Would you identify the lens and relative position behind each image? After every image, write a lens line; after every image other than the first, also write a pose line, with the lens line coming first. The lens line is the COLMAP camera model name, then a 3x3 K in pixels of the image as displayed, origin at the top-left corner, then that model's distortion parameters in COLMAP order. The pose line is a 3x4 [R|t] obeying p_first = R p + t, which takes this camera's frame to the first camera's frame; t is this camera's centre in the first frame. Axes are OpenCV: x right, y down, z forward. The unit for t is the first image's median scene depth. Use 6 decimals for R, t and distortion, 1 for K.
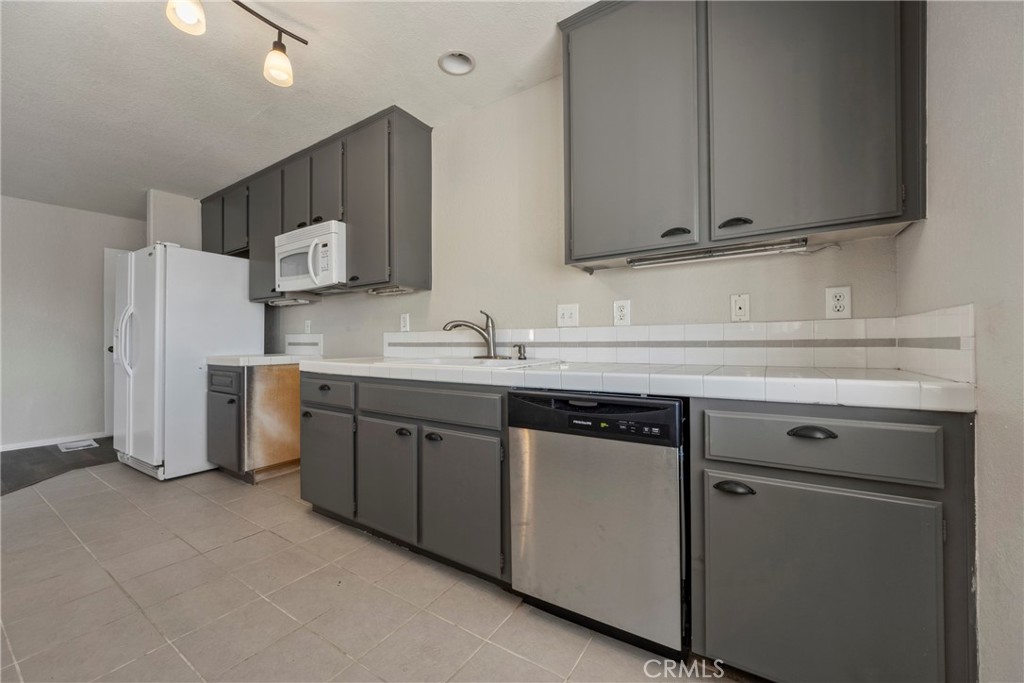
lens RADIAL K [[398.7, 0, 508.7], [0, 398.7, 342.7], [0, 0, 1]] dist [-0.001888, -0.000442]
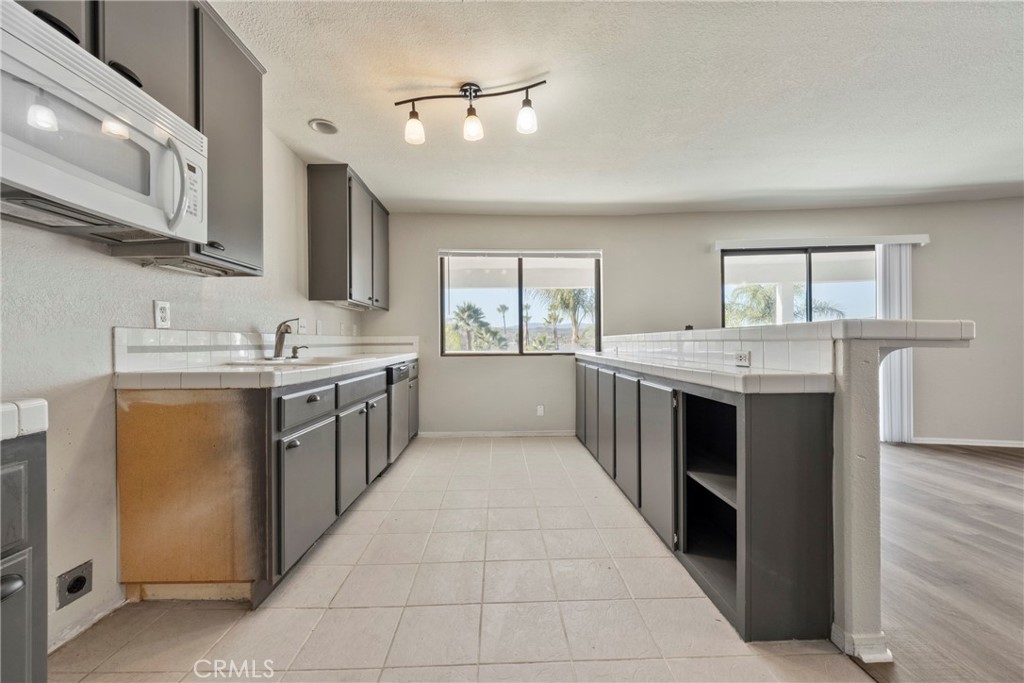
lens RADIAL K [[398.7, 0, 508.7], [0, 398.7, 342.7], [0, 0, 1]] dist [-0.001888, -0.000442]
pose [[-0.569601, 0.012017, 0.821833, -1.381076], [0.014802, 0.999881, -0.004361, 0.007199], [-0.821788, 0.009681, -0.569711, 1.139273]]
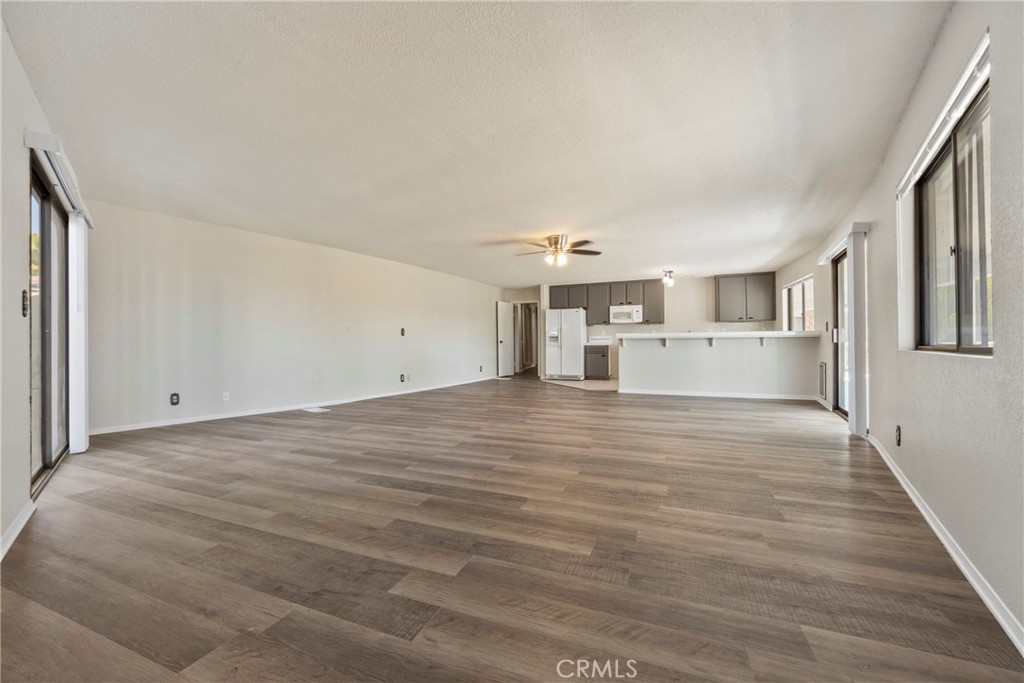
lens RADIAL K [[400.4, 0, 508.8], [0, 400.4, 345.9], [0, 0, 1]] dist [0.000195, -0.000349]
pose [[0.979080, 0.003509, 0.203446, -2.801986], [-0.001289, 0.999938, -0.011044, 0.133479], [-0.203472, 0.010551, 0.979024, -2.767570]]
